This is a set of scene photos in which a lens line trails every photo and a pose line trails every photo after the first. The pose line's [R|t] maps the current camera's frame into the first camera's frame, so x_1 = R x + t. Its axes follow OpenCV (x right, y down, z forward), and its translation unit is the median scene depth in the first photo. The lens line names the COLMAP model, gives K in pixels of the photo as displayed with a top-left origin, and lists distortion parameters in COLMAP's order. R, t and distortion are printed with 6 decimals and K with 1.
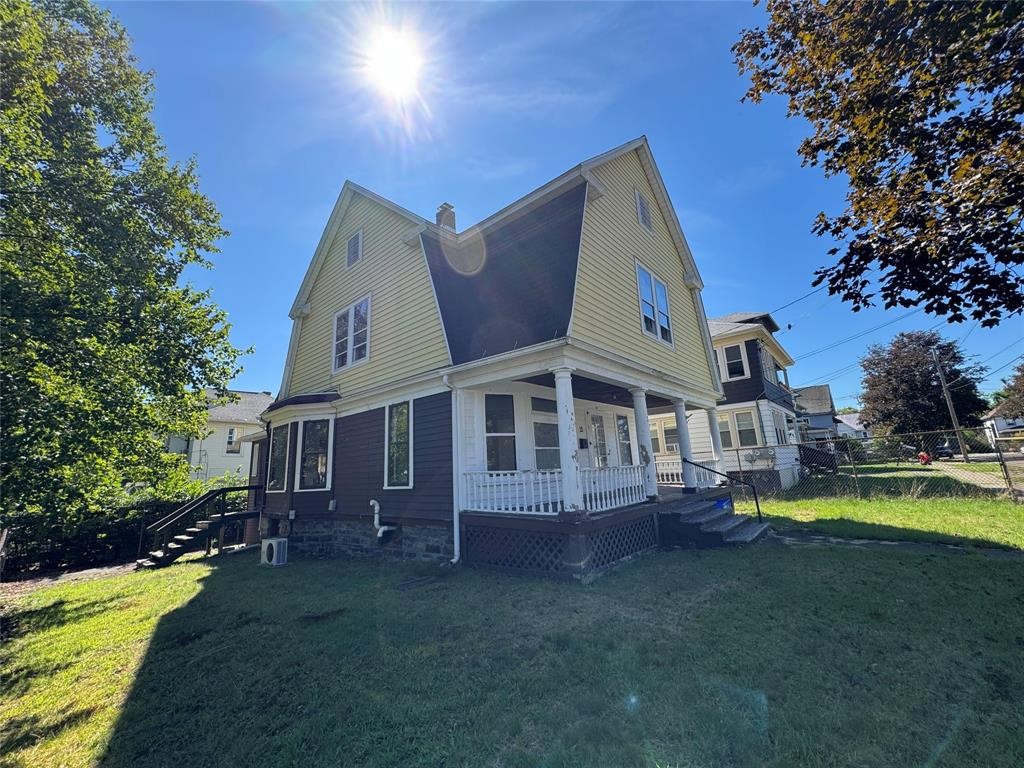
lens RADIAL K [[409.4, 0, 511.4], [0, 409.4, 382.7], [0, 0, 1]] dist [0.000242, 0.000020]
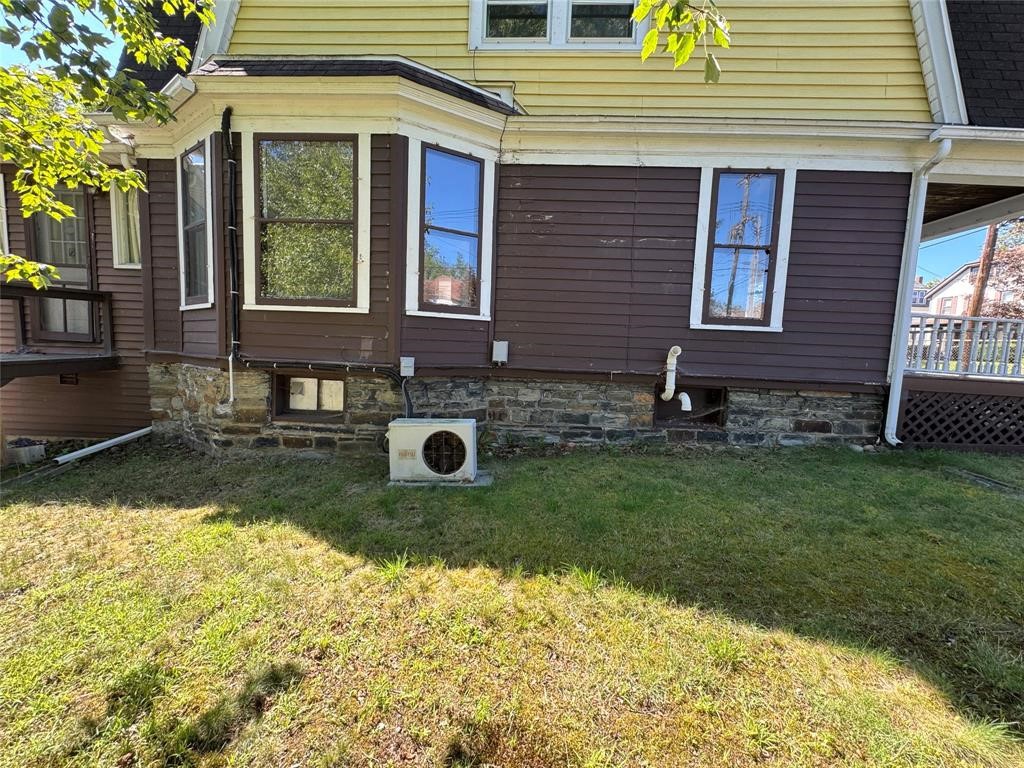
lens RADIAL K [[409.4, 0, 511.6], [0, 409.4, 380.8], [0, 0, 1]] dist [0.000242, 0.000020]
pose [[0.781000, 0.019179, 0.624237, -0.839410], [-0.207852, 0.950531, 0.230845, 0.251705], [-0.588929, -0.310038, 0.746350, 0.718854]]
